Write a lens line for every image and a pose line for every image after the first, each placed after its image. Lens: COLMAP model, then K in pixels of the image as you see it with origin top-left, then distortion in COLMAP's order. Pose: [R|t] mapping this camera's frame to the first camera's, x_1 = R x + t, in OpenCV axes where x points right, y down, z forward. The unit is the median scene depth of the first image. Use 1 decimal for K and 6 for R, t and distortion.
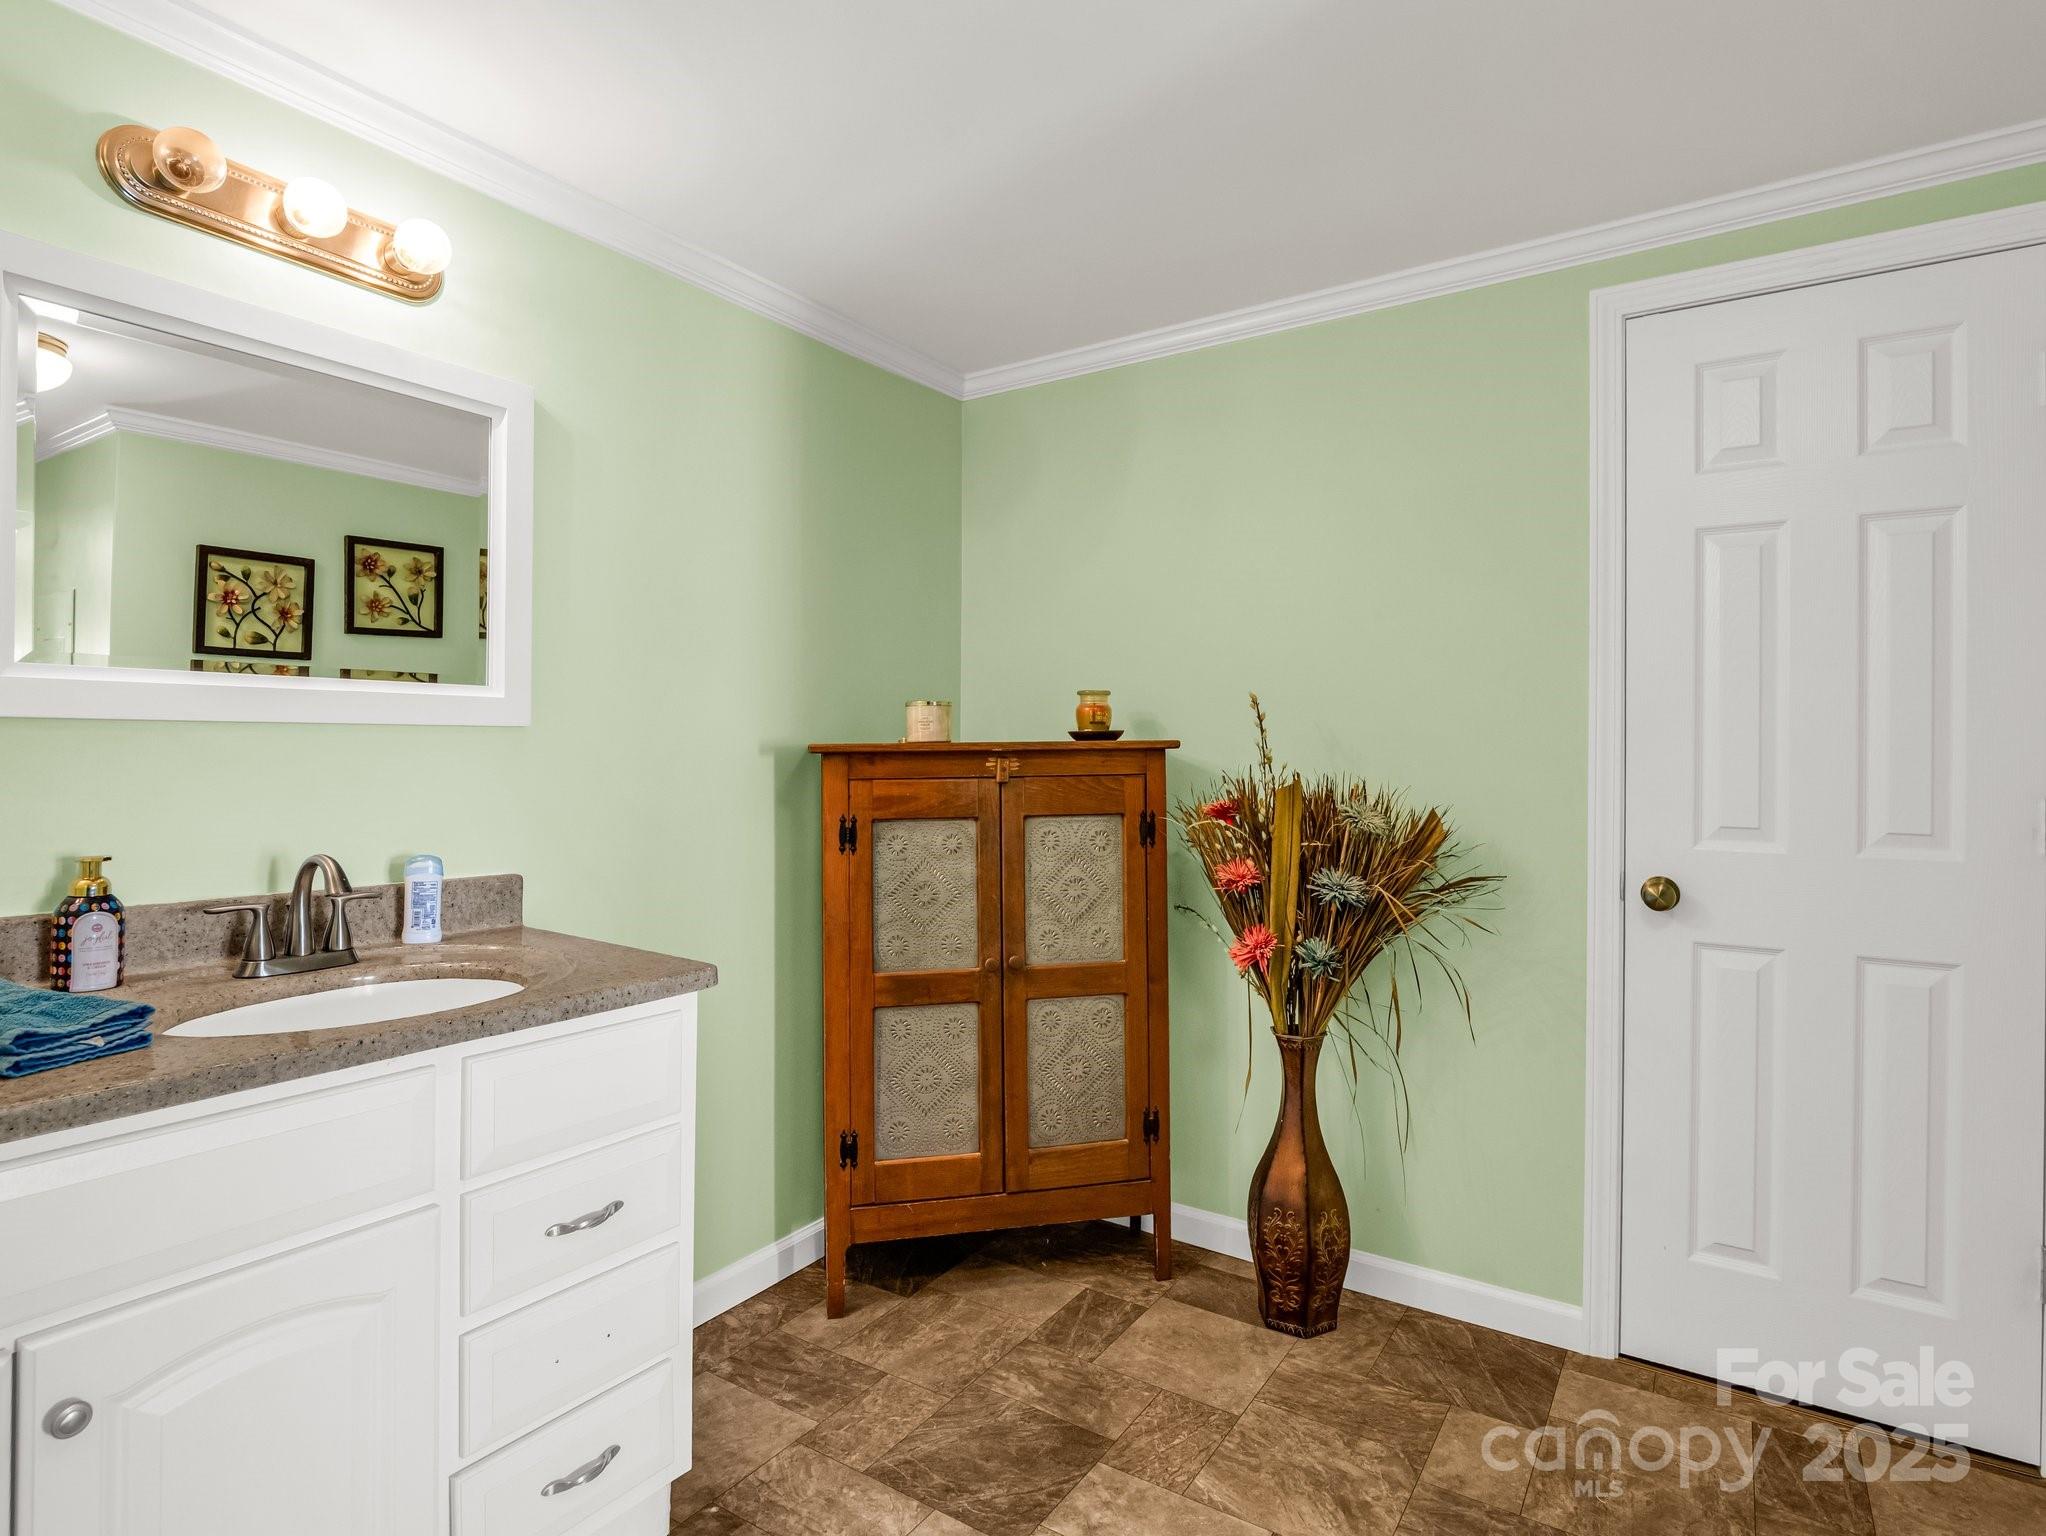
lens RADIAL K [[1049.3, 0, 1050.2], [0, 1049.3, 735.0], [0, 0, 1]] dist [-0.005222, -0.000916]
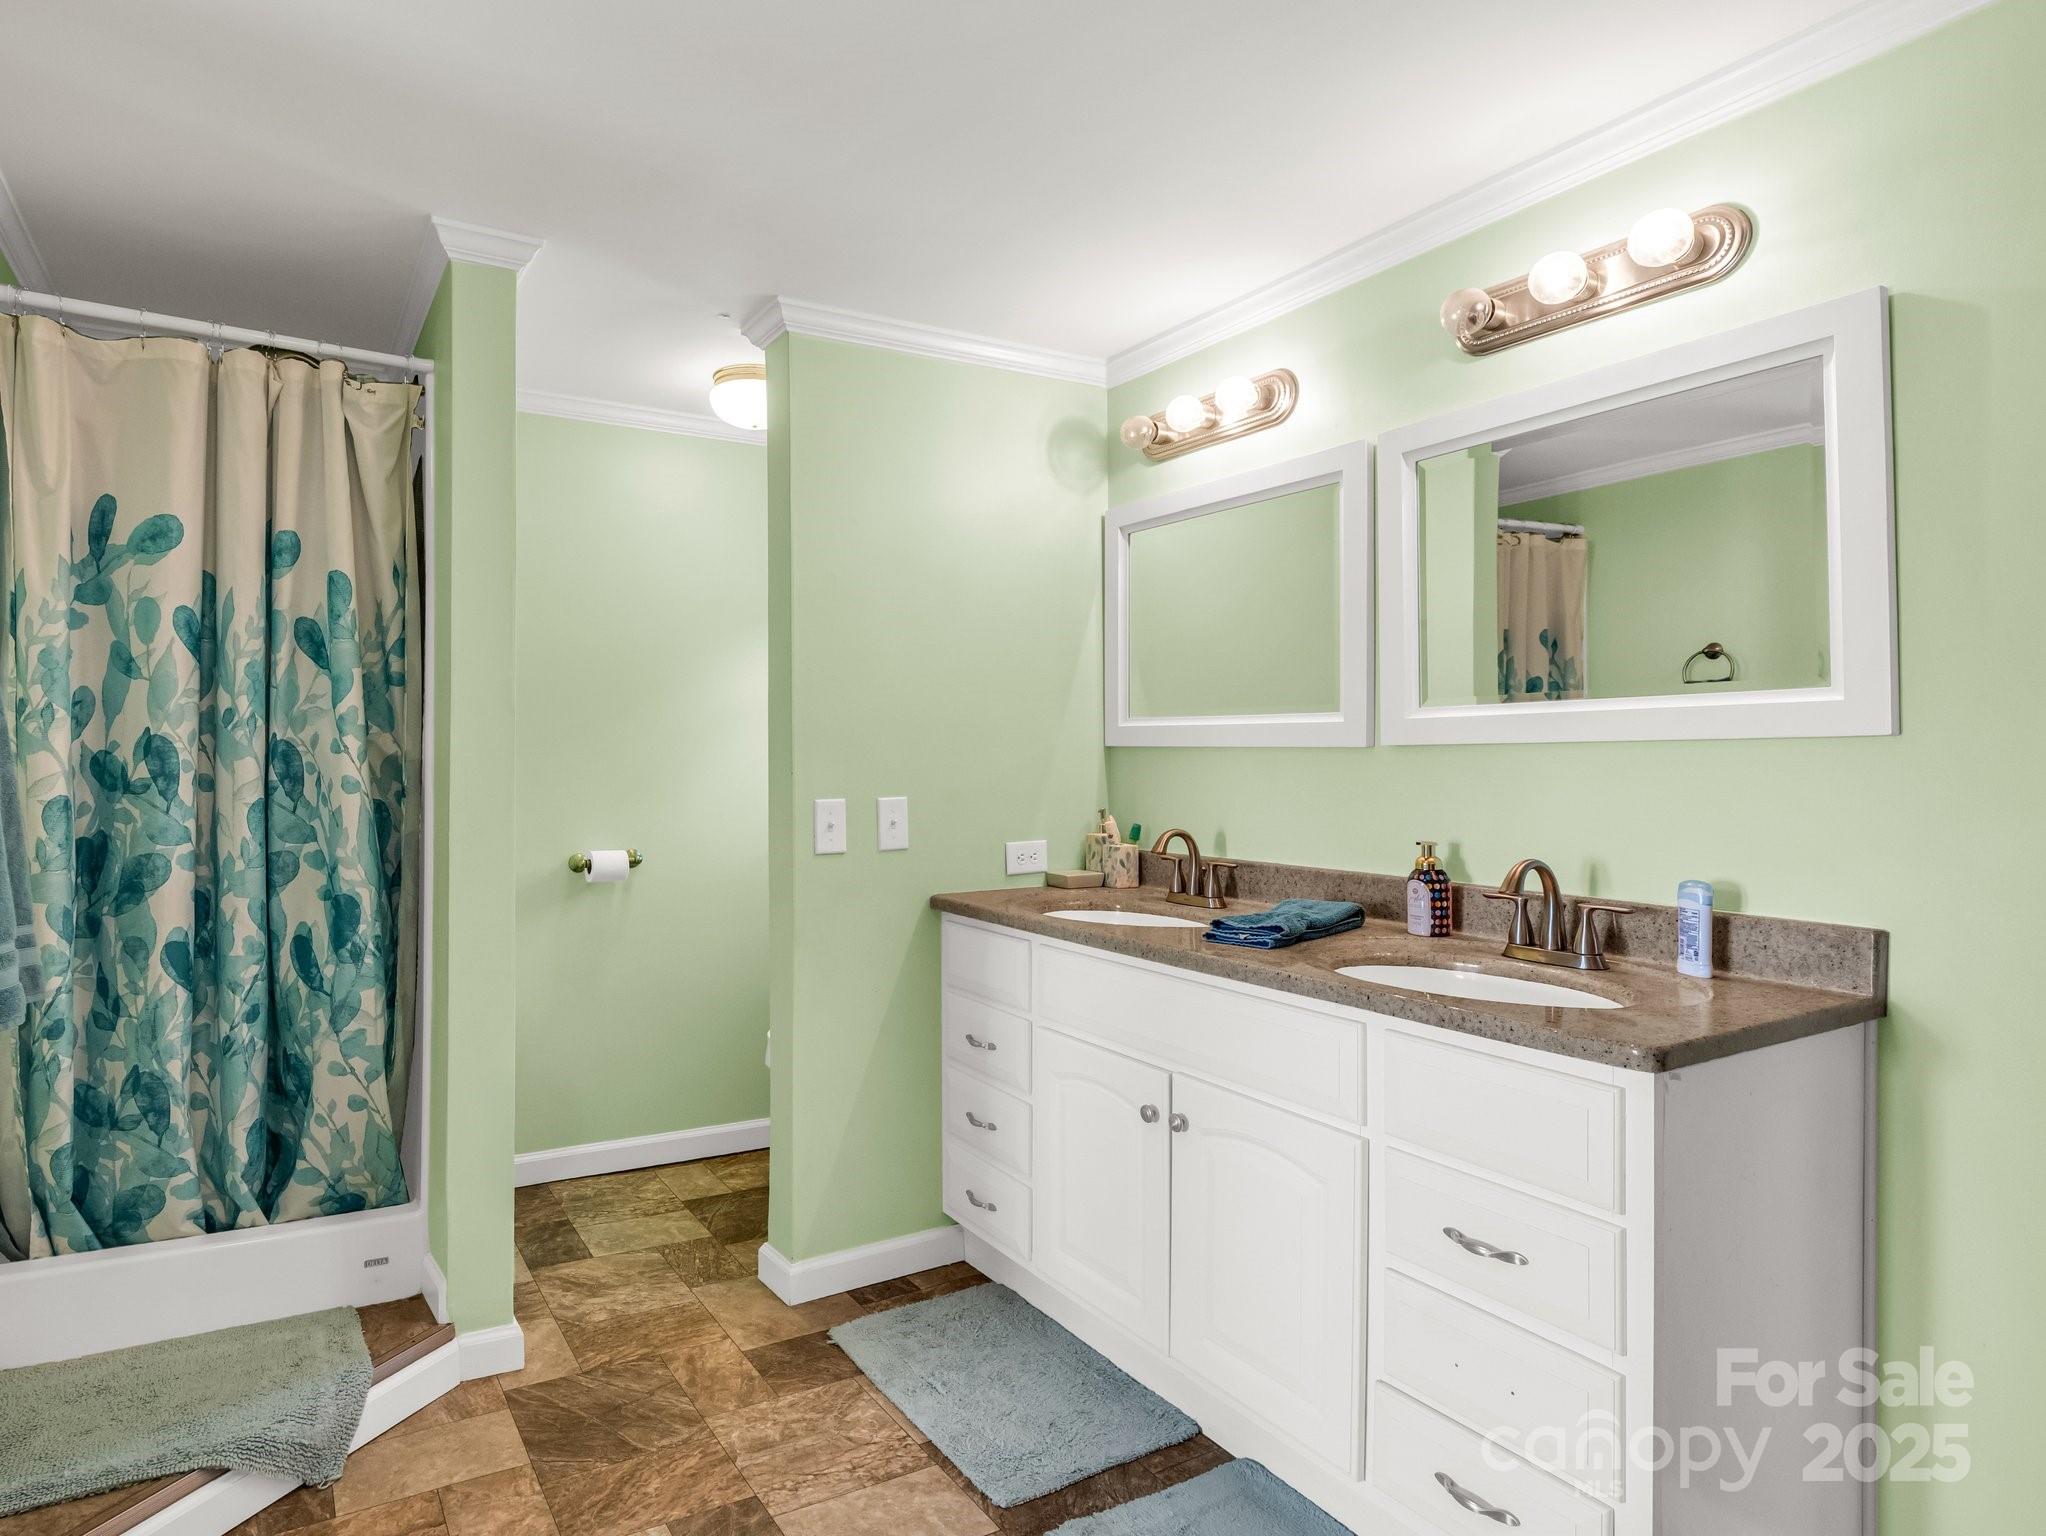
lens RADIAL K [[1238.6, 0, 1025.3], [0, 1238.6, 718.5], [0, 0, 1]] dist [-0.003800, -0.000726]
pose [[-0.414095, -0.015947, -0.910094, 0.769669], [0.019293, 0.999468, -0.026291, -0.013265], [0.910029, -0.028445, -0.413567, 1.093024]]
